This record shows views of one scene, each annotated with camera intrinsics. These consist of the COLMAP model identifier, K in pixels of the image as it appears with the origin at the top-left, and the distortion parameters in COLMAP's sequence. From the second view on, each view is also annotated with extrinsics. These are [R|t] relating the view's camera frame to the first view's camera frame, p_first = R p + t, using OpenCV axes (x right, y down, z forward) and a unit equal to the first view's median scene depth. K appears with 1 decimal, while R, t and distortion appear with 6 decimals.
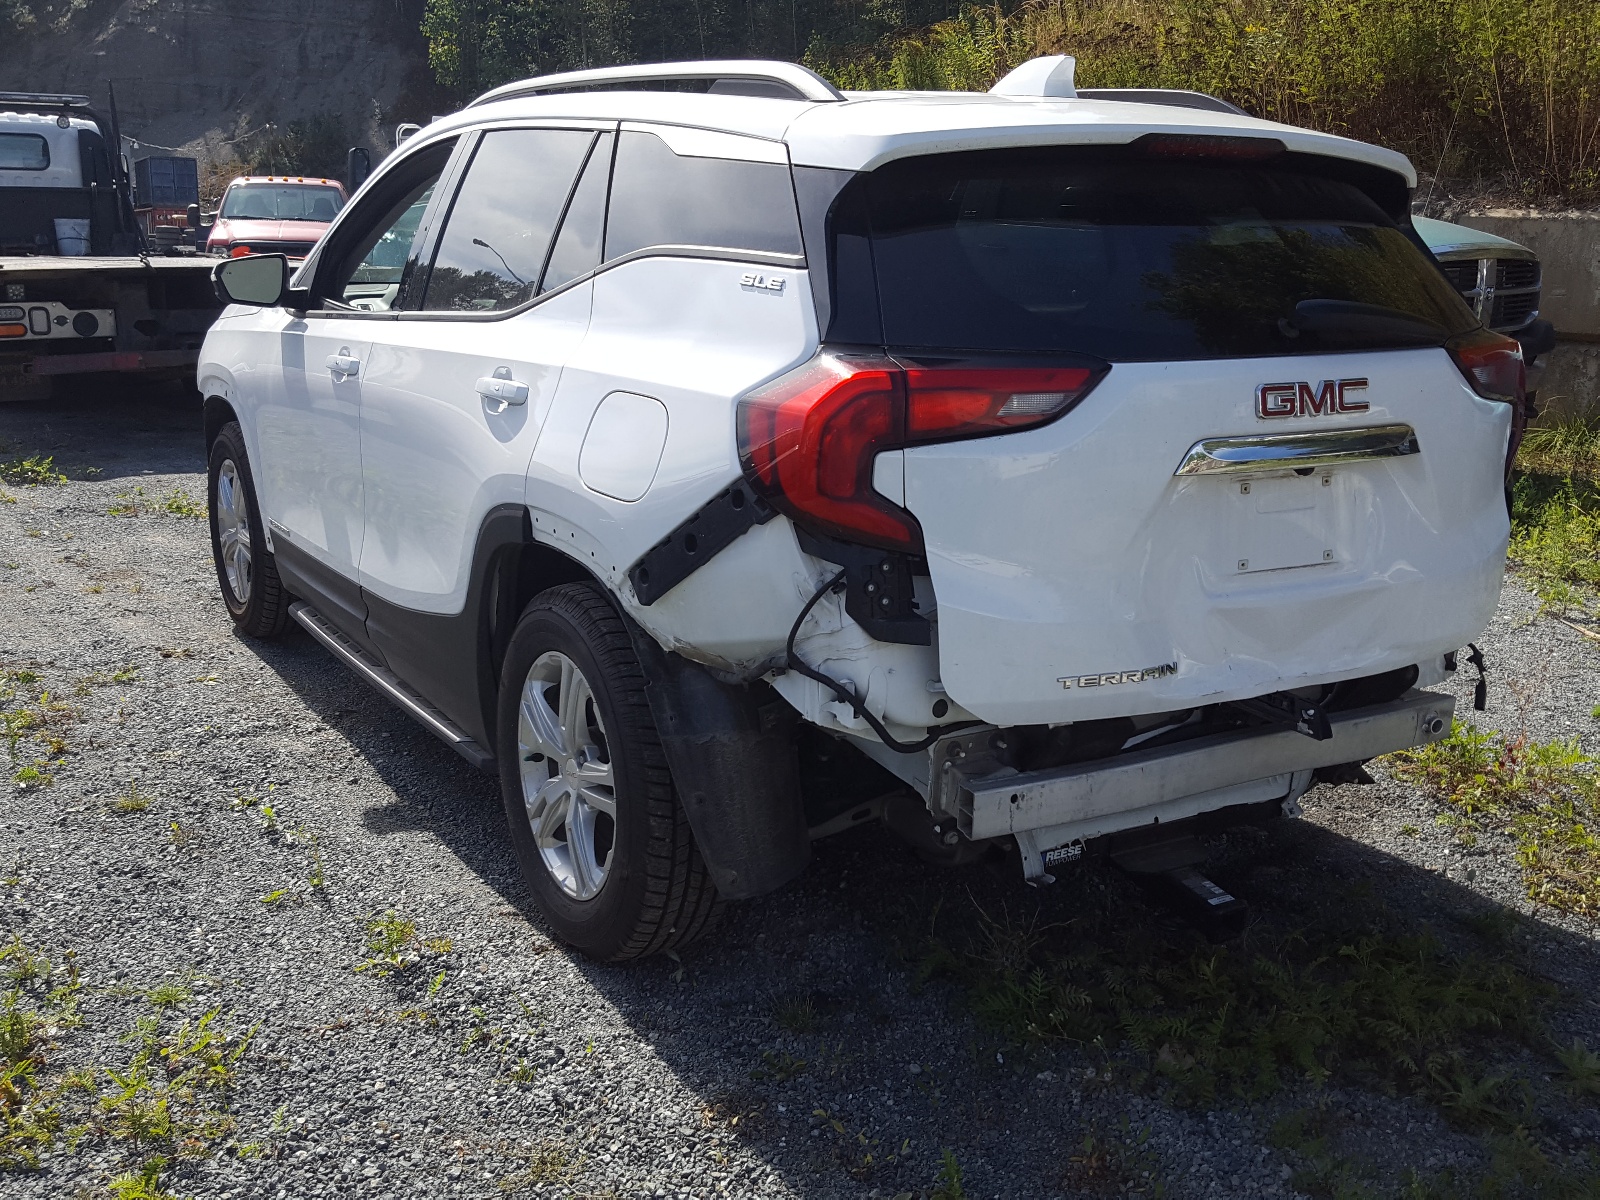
lens RADIAL K [[1665.0, 0, 800.0], [0, 1665.0, 600.0], [0, 0, 1]] dist [0.216059, -0.427948]
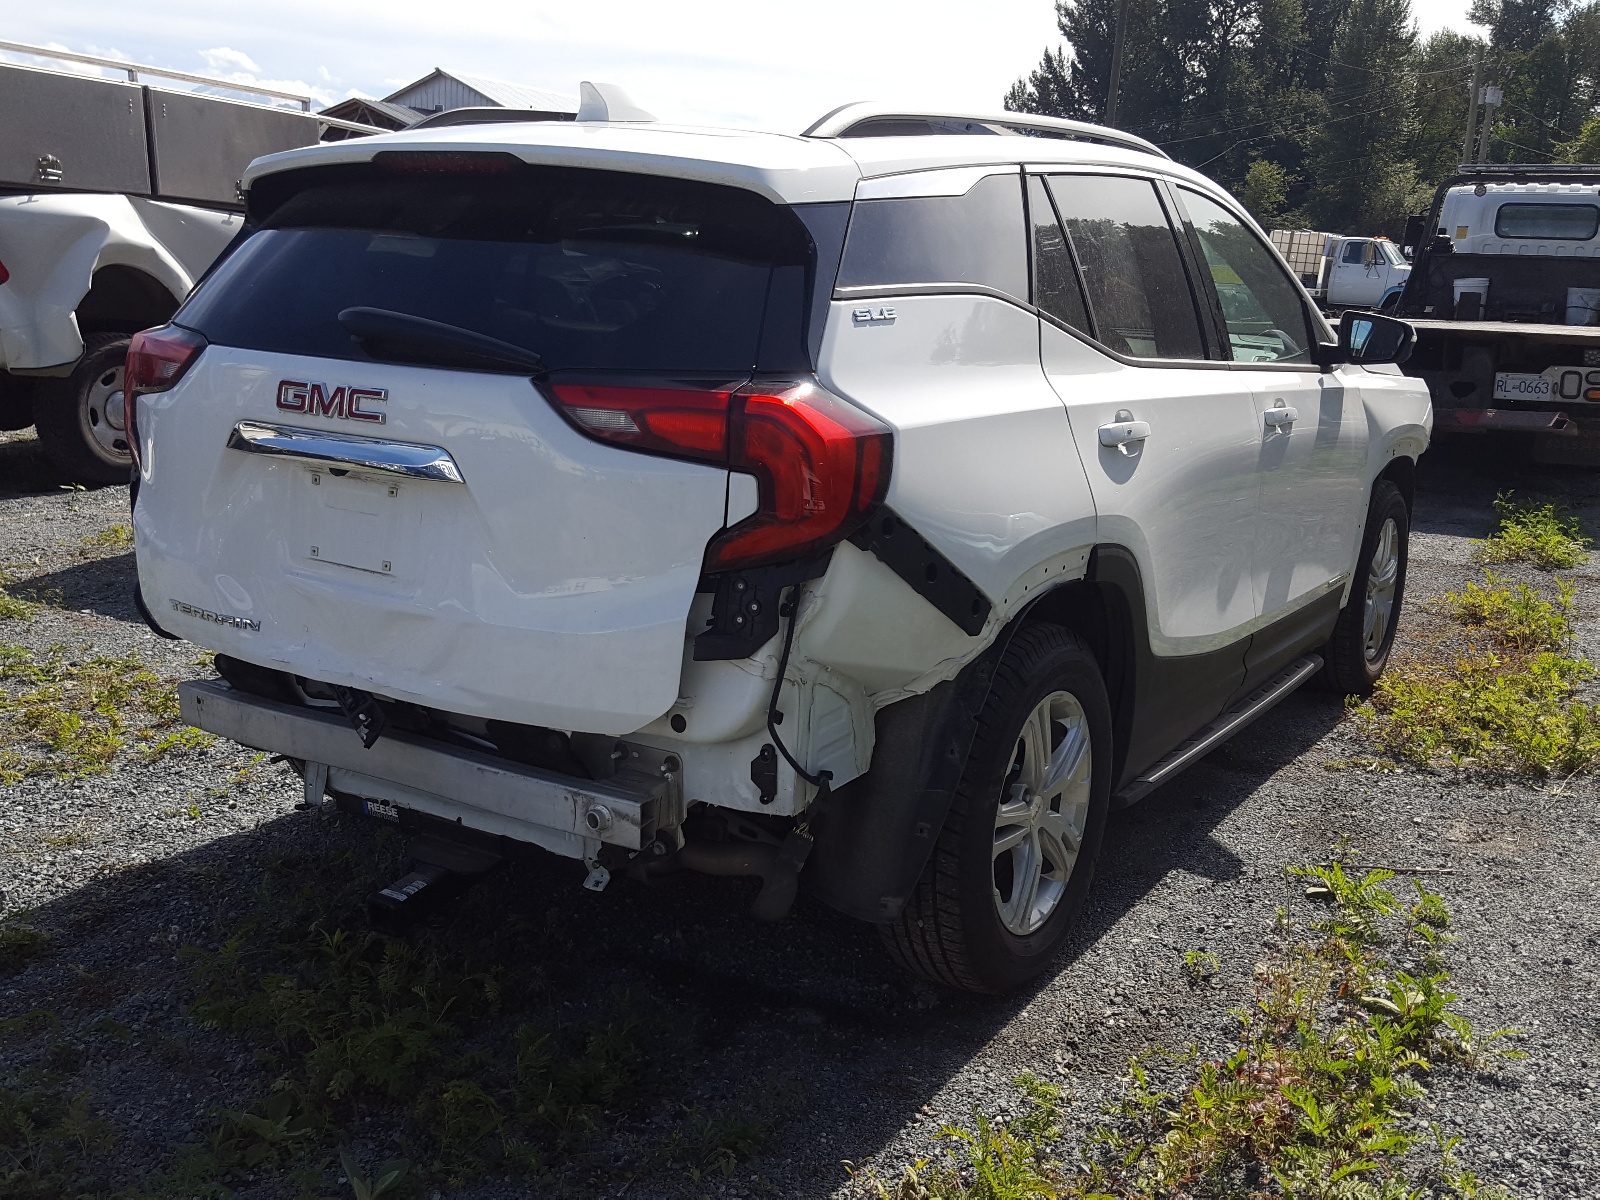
lens RADIAL K [[1665.0, 0, 800.0], [0, 1665.0, 600.0], [0, 0, 1]] dist [0.216059, -0.427948]
pose [[0.409570, 0.187632, -0.892774, 1.213701], [-0.230848, 0.968087, 0.097556, -0.149446], [0.882588, 0.166139, 0.439814, 0.731098]]
